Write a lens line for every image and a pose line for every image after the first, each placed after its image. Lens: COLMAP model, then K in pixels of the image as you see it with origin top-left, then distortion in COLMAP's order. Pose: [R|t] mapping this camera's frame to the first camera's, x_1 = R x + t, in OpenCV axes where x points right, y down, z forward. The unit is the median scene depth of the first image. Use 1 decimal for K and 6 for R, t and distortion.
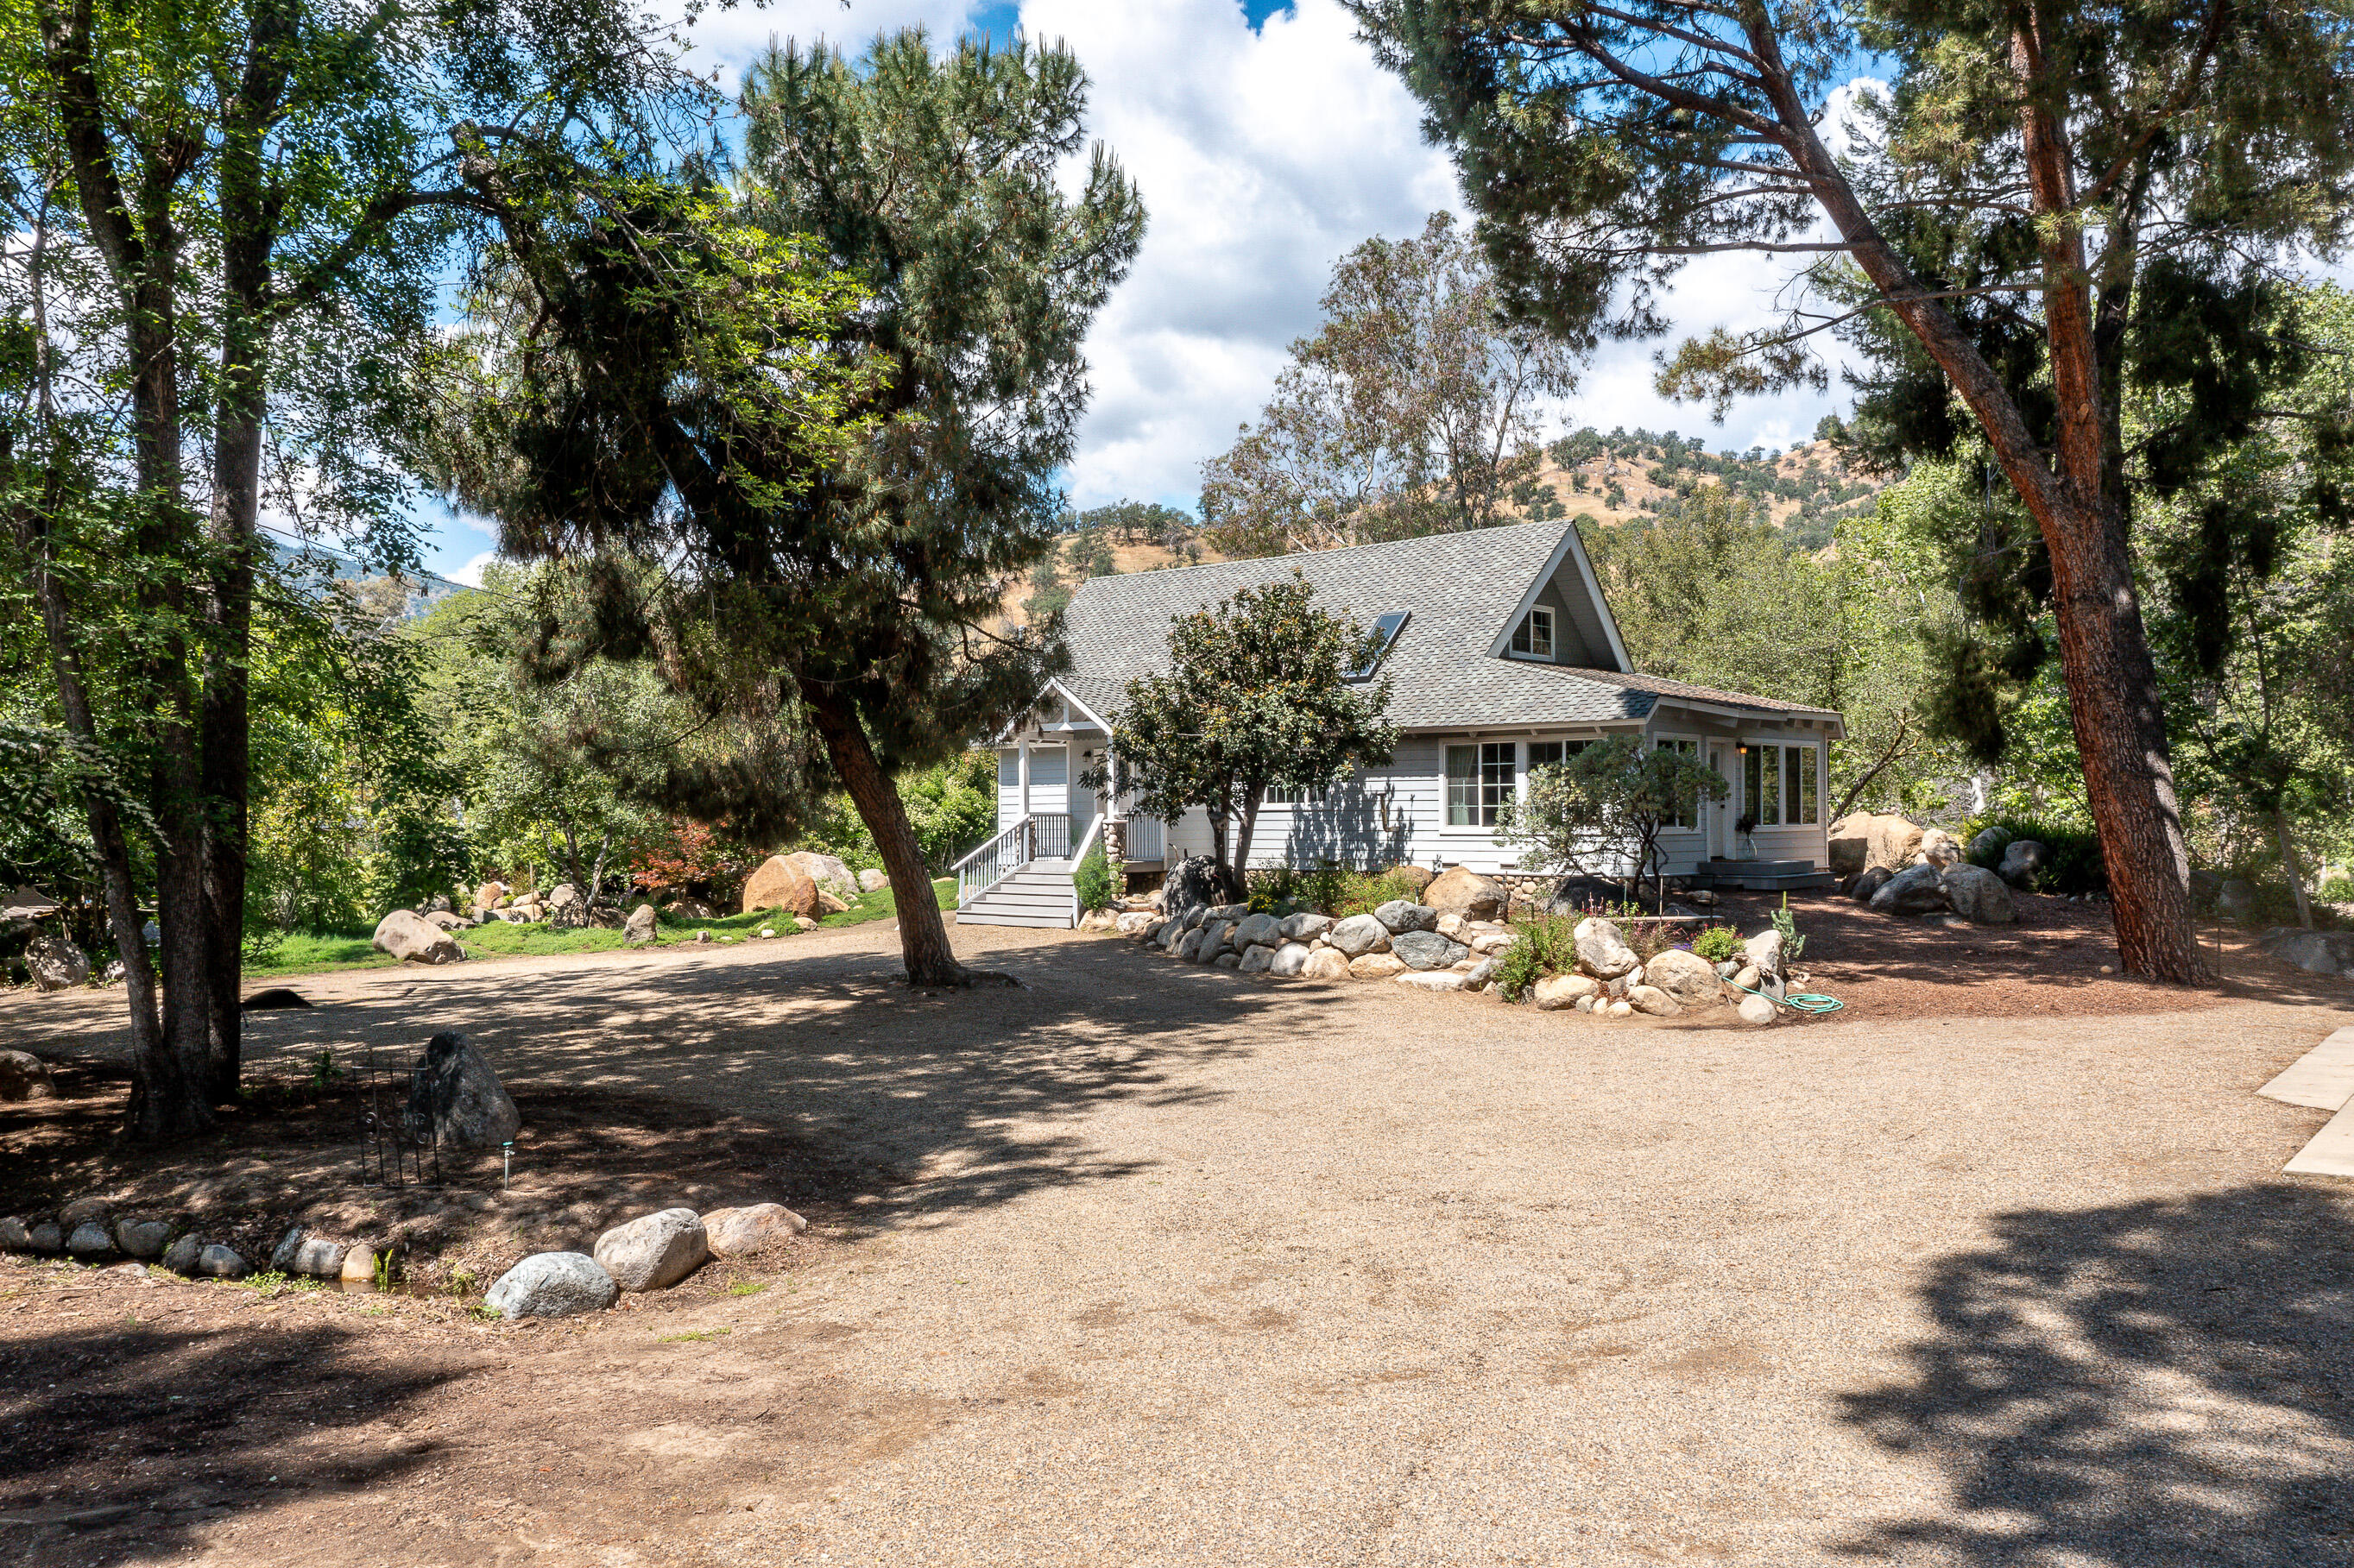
lens RADIAL K [[1839.8, 0, 1177.0], [0, 1839.8, 784.0], [0, 0, 1]] dist [-0.016305, 0.009207]
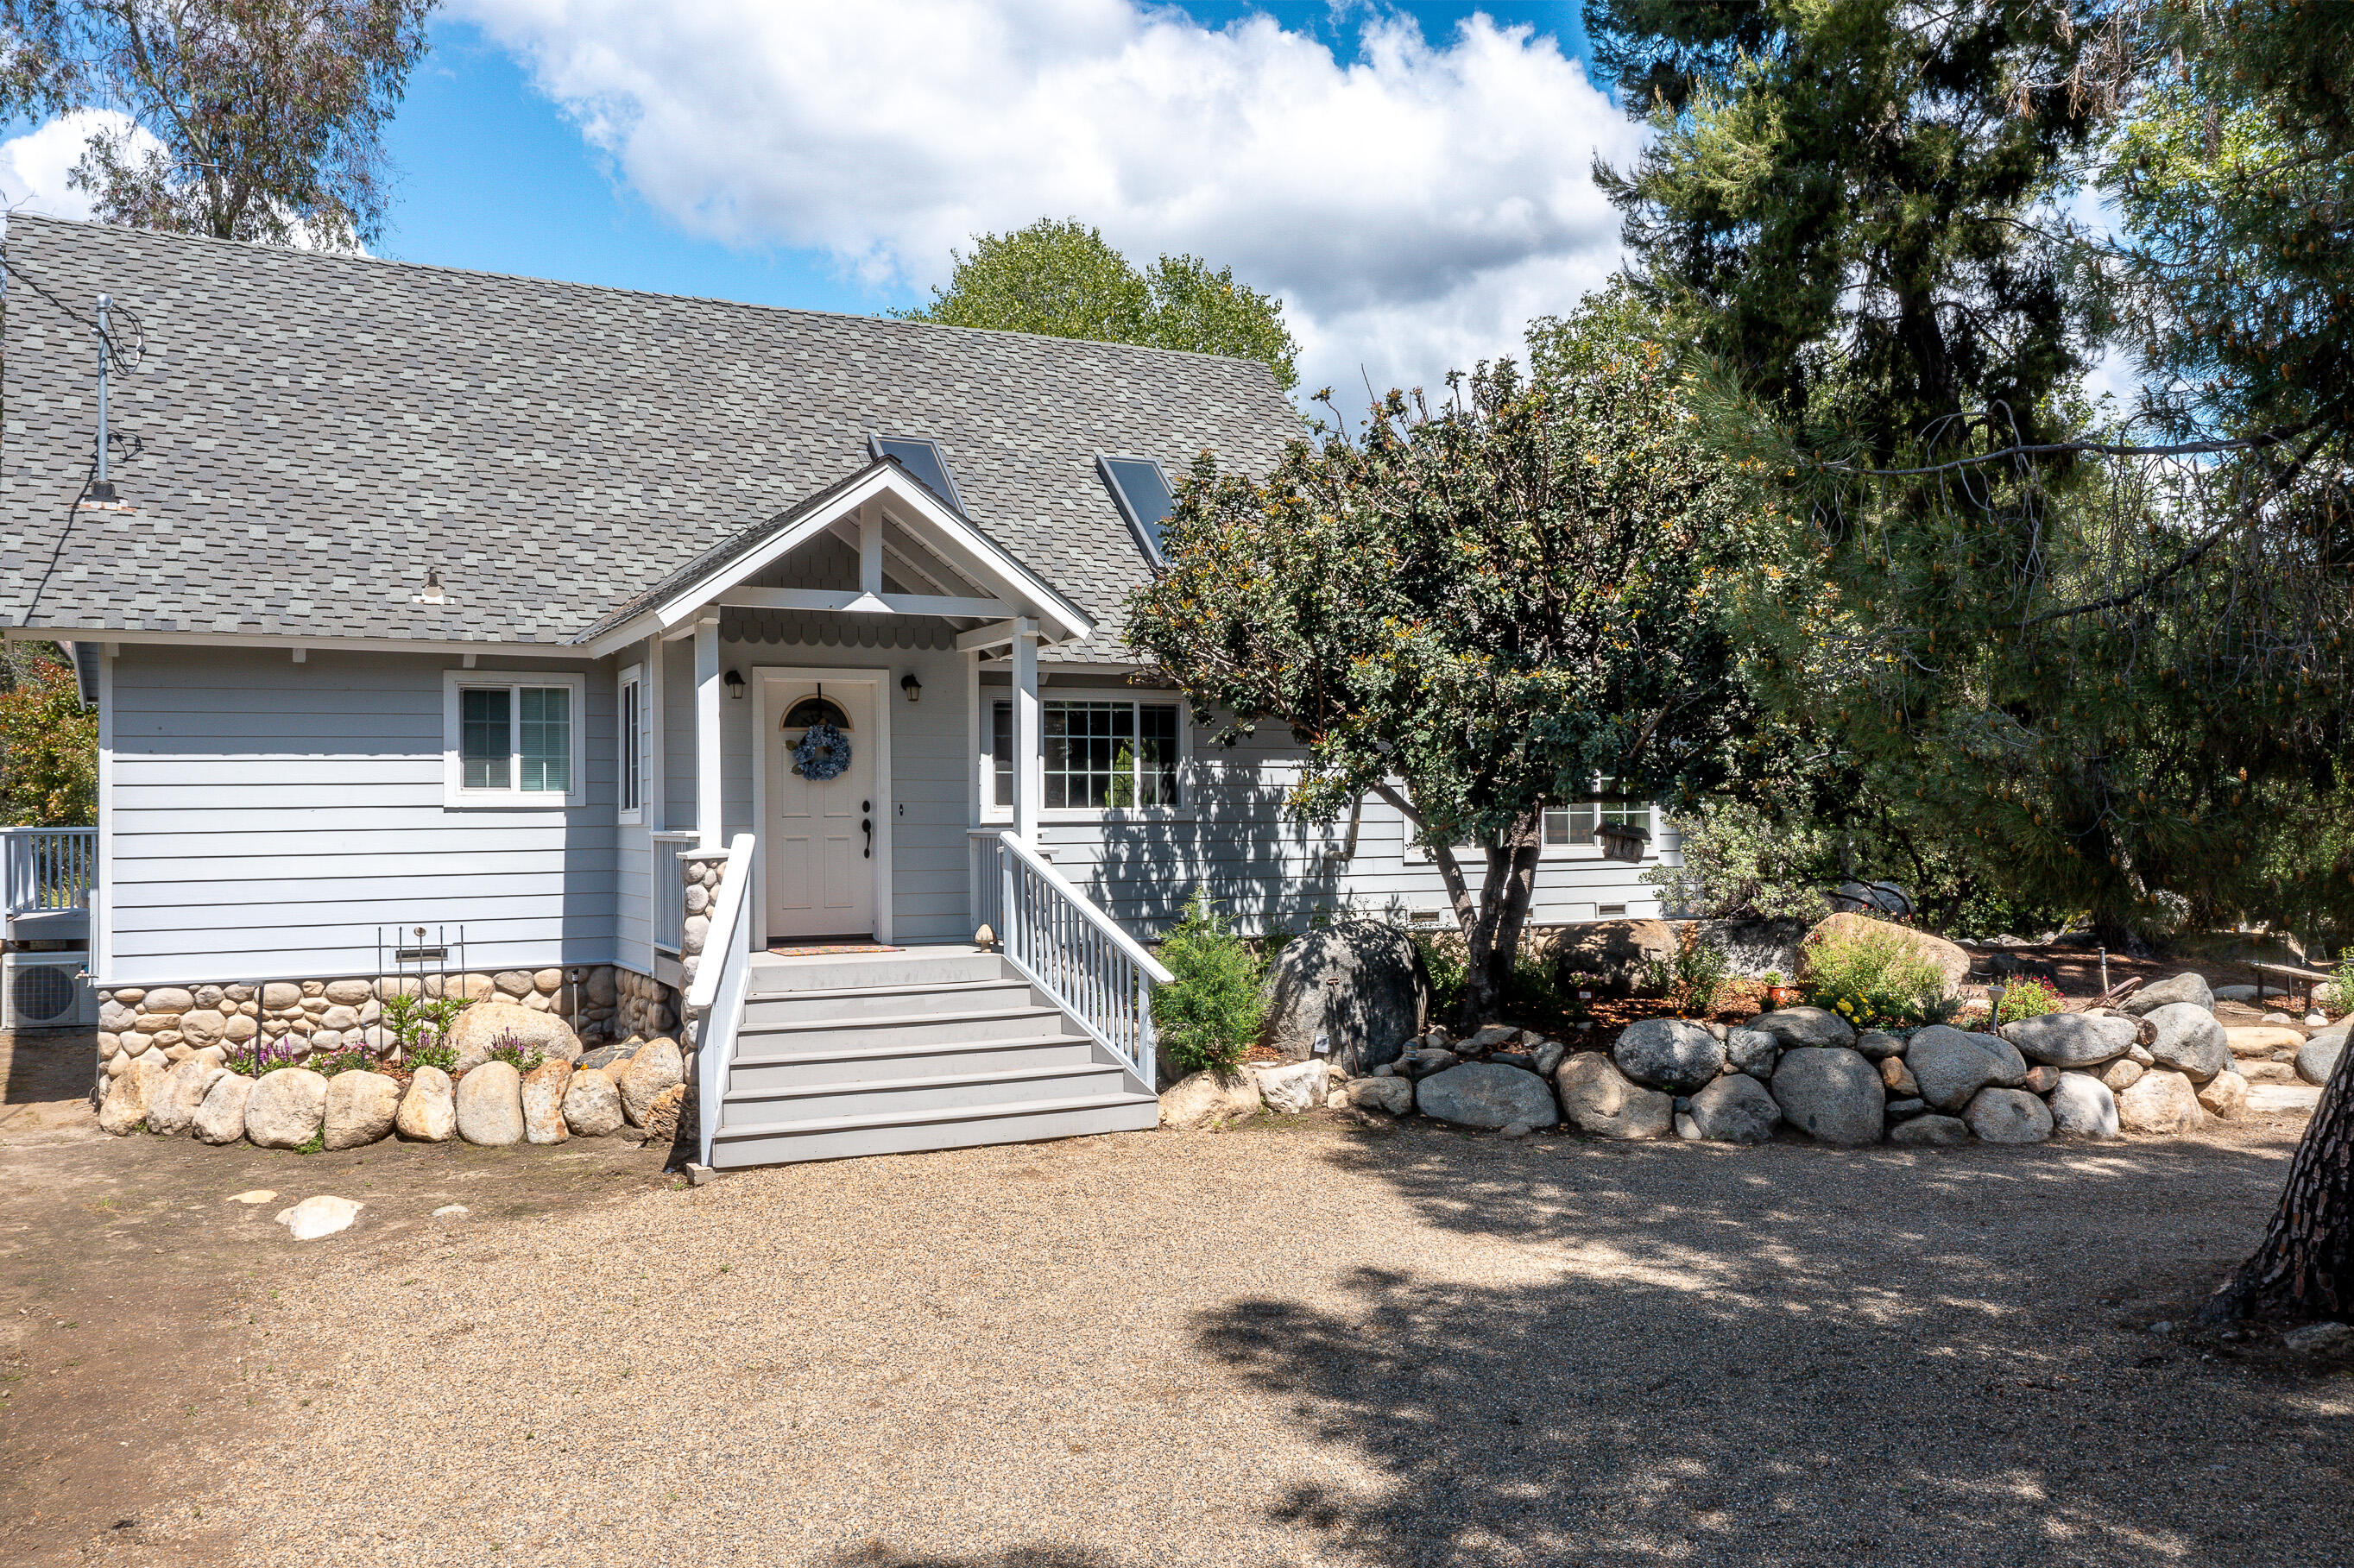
lens RADIAL K [[1902.0, 0, 1168.2], [0, 1902.0, 753.4], [0, 0, 1]] dist [-0.008459, -0.001590]
pose [[0.388152, 0.029497, 0.921123, -0.440400], [-0.007194, 0.999554, -0.028977, 0.011497], [-0.921567, 0.004621, 0.388191, 0.857692]]
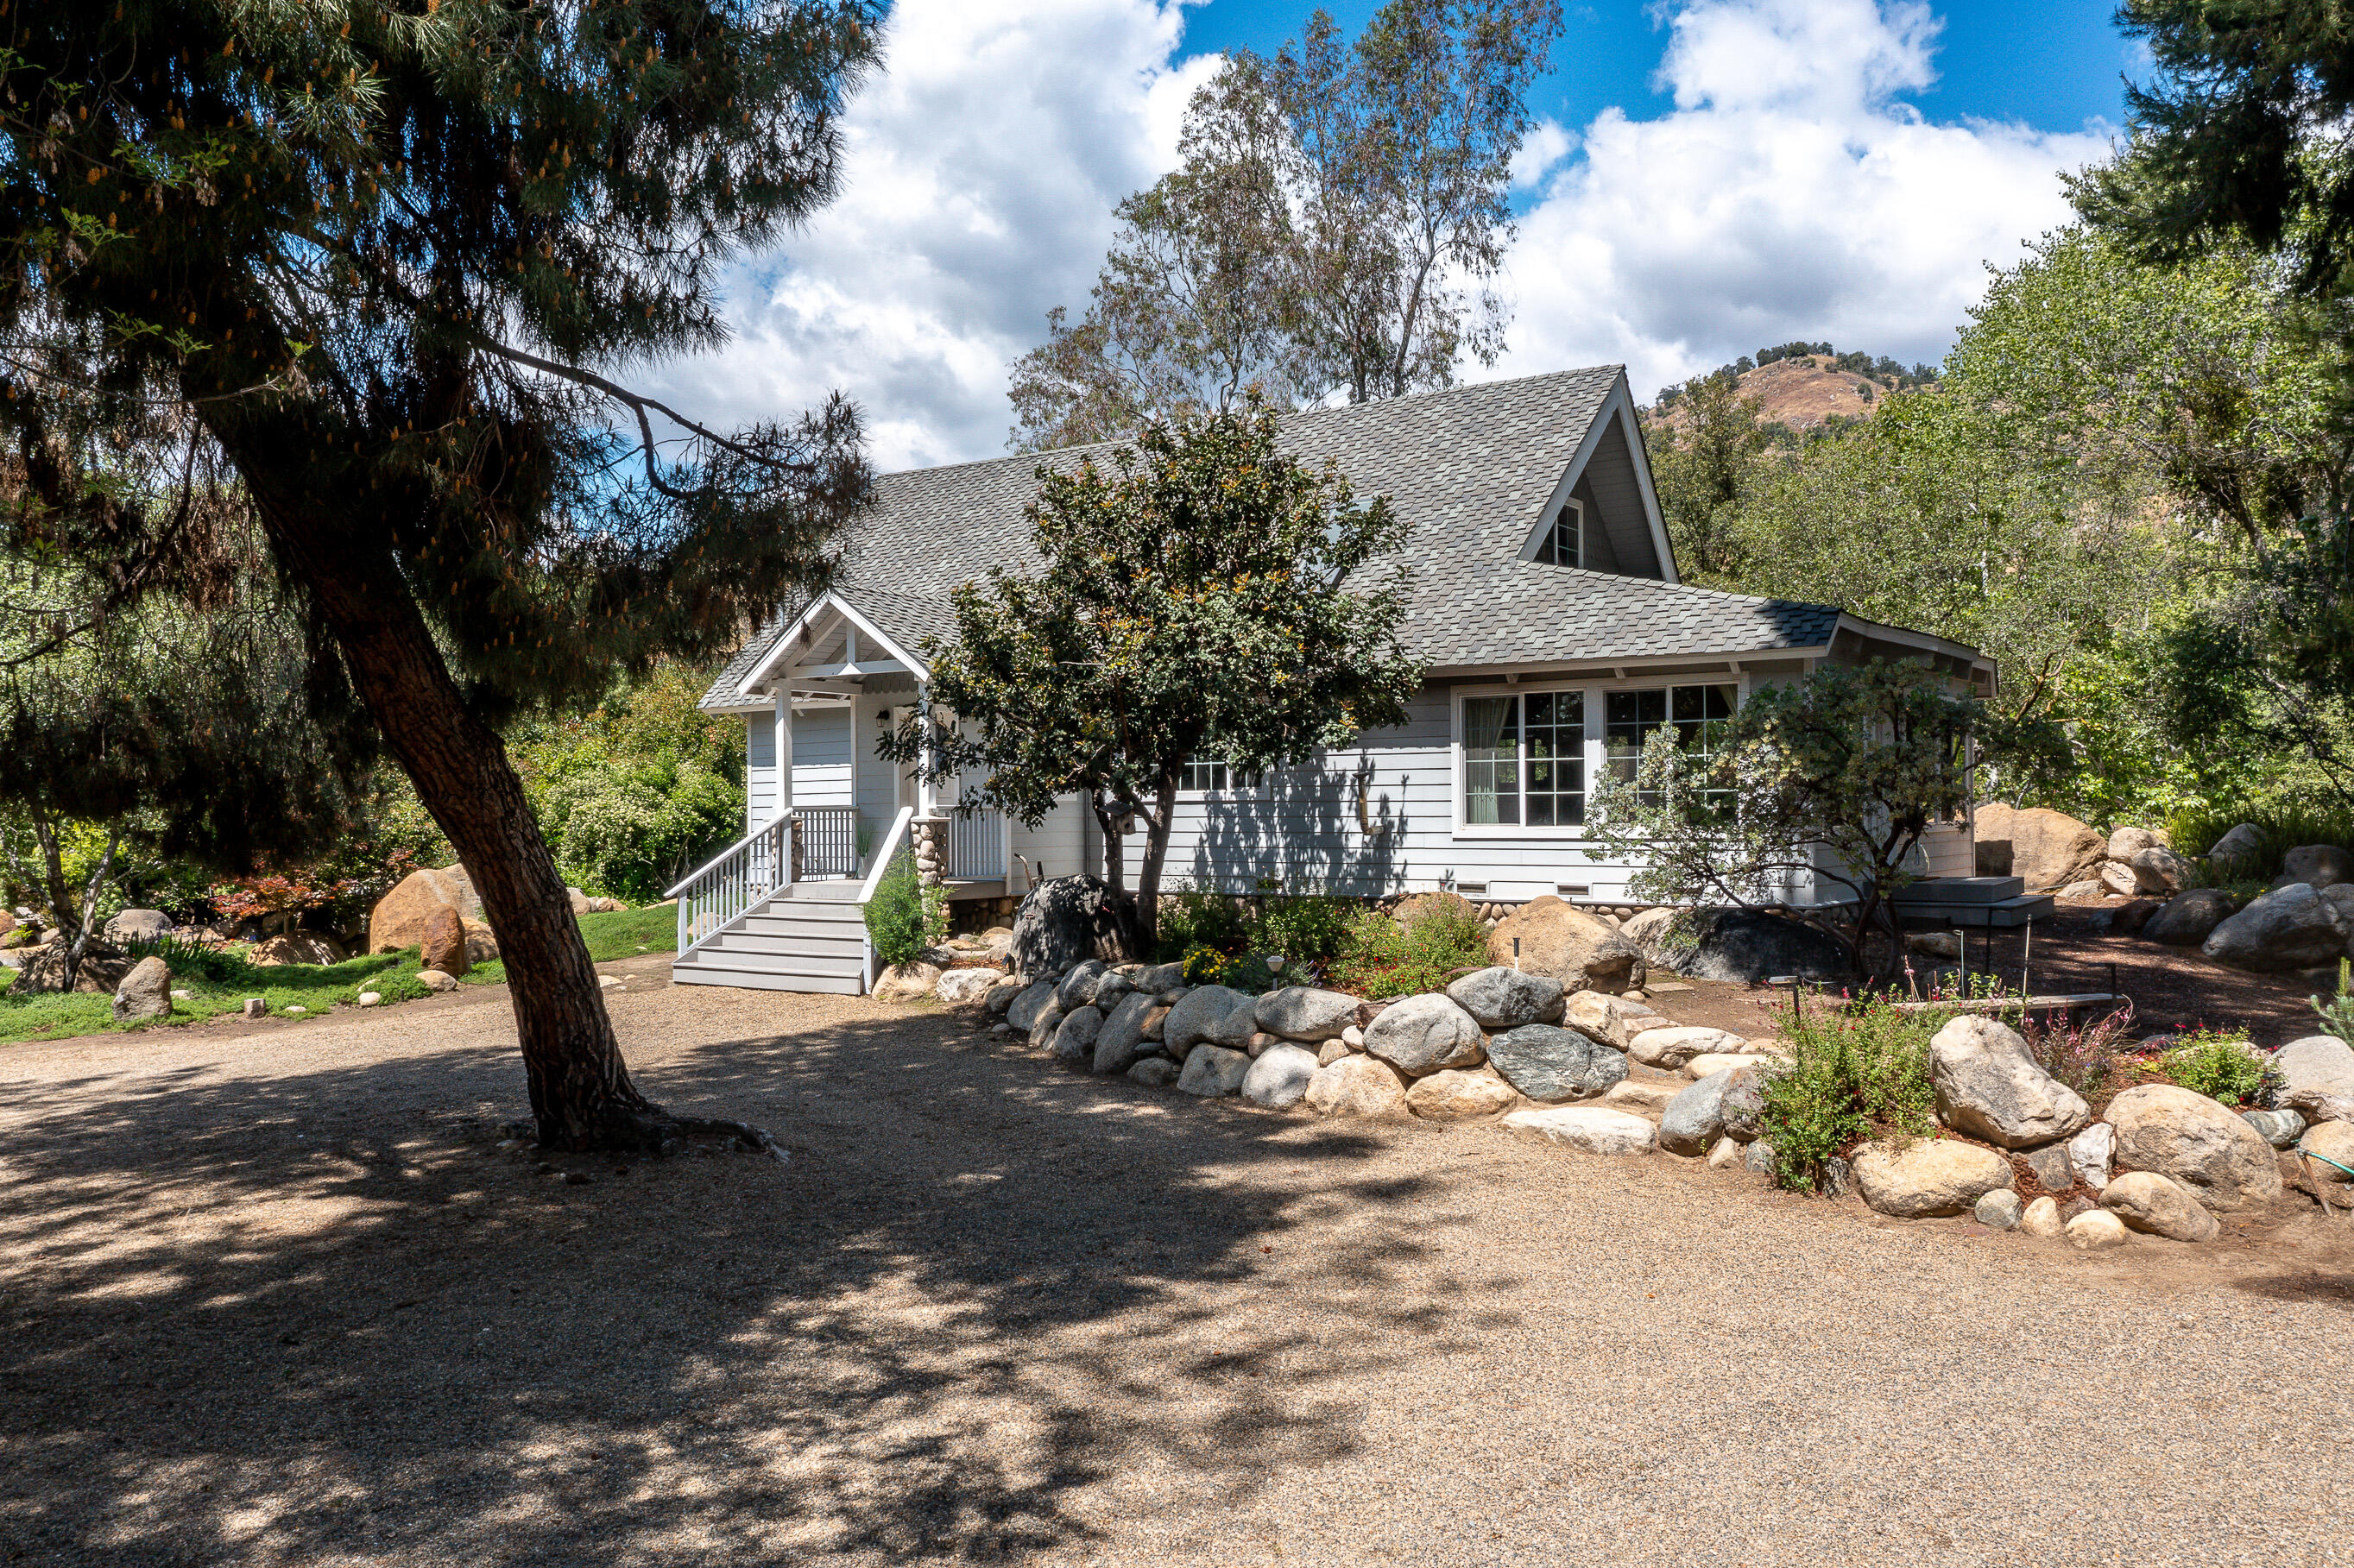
lens RADIAL K [[1839.8, 0, 1177.0], [0, 1839.8, 784.0], [0, 0, 1]] dist [-0.016305, 0.009207]
pose [[0.992705, 0.000017, 0.120566, -0.027532], [-0.000144, 0.999999, 0.001046, 0.008268], [-0.120566, -0.001056, 0.992705, 0.392994]]
